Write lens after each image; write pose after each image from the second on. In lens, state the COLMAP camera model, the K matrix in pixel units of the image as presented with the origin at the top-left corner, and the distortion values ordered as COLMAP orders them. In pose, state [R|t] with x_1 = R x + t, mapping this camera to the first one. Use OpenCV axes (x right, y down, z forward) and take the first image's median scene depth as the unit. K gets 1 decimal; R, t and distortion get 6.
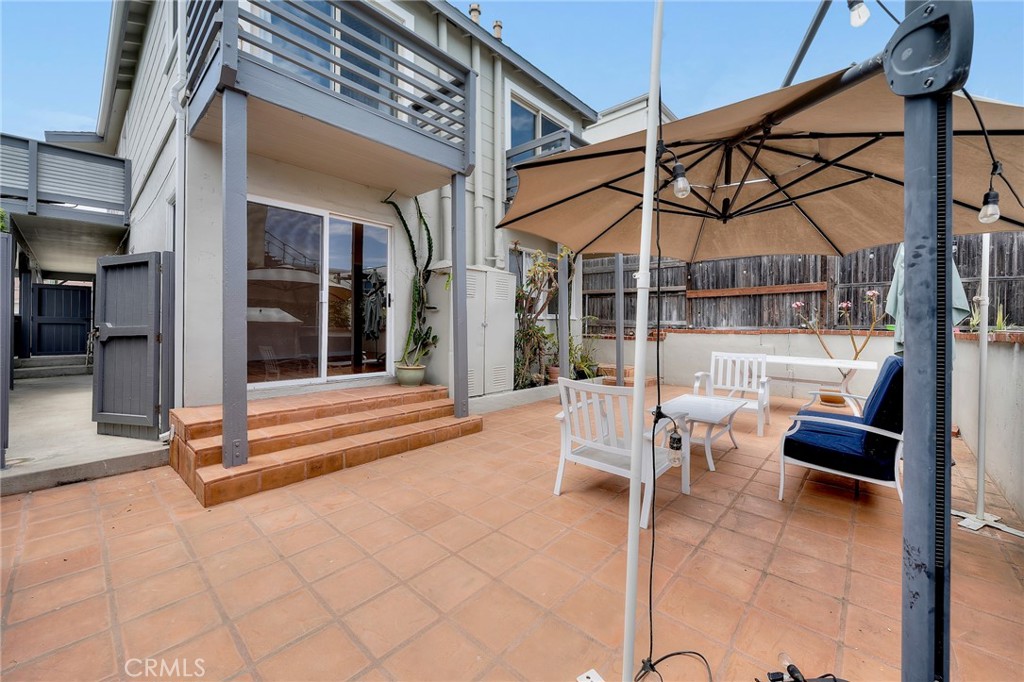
lens RADIAL K [[399.9, 0, 508.1], [0, 399.9, 327.3], [0, 0, 1]] dist [-0.001219, -0.000290]
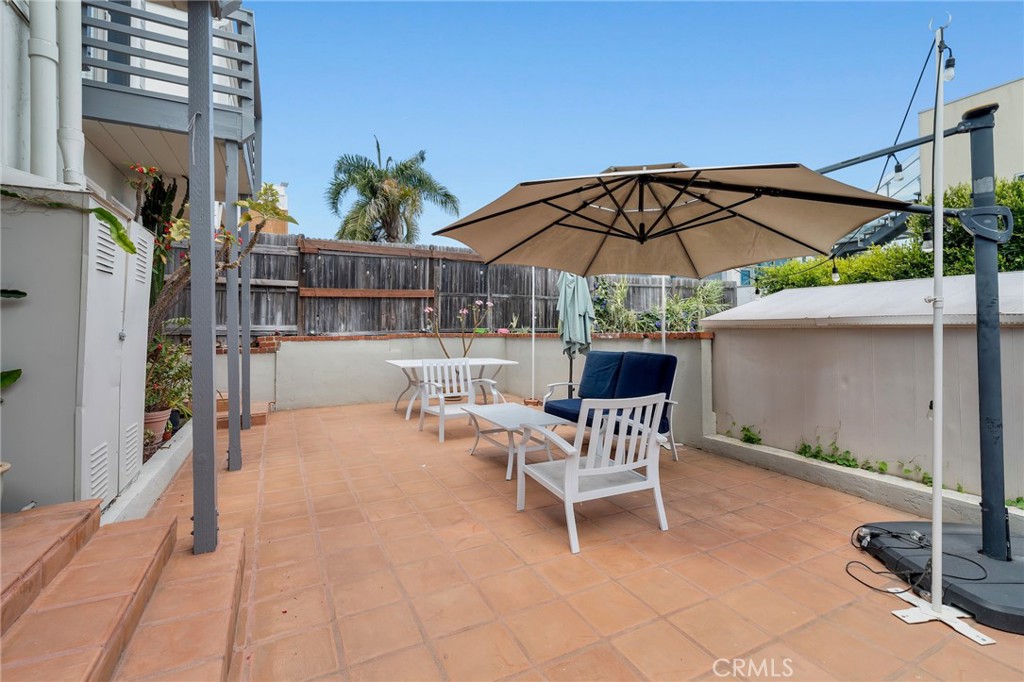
lens RADIAL K [[466.3, 0, 517.1], [0, 466.3, 317.1], [0, 0, 1]] dist [0.011453, -0.000600]
pose [[0.333029, 0.009666, 0.942867, -0.321066], [0.014806, 0.999771, -0.015479, -0.013255], [-0.942800, 0.019116, 0.332810, 0.322902]]
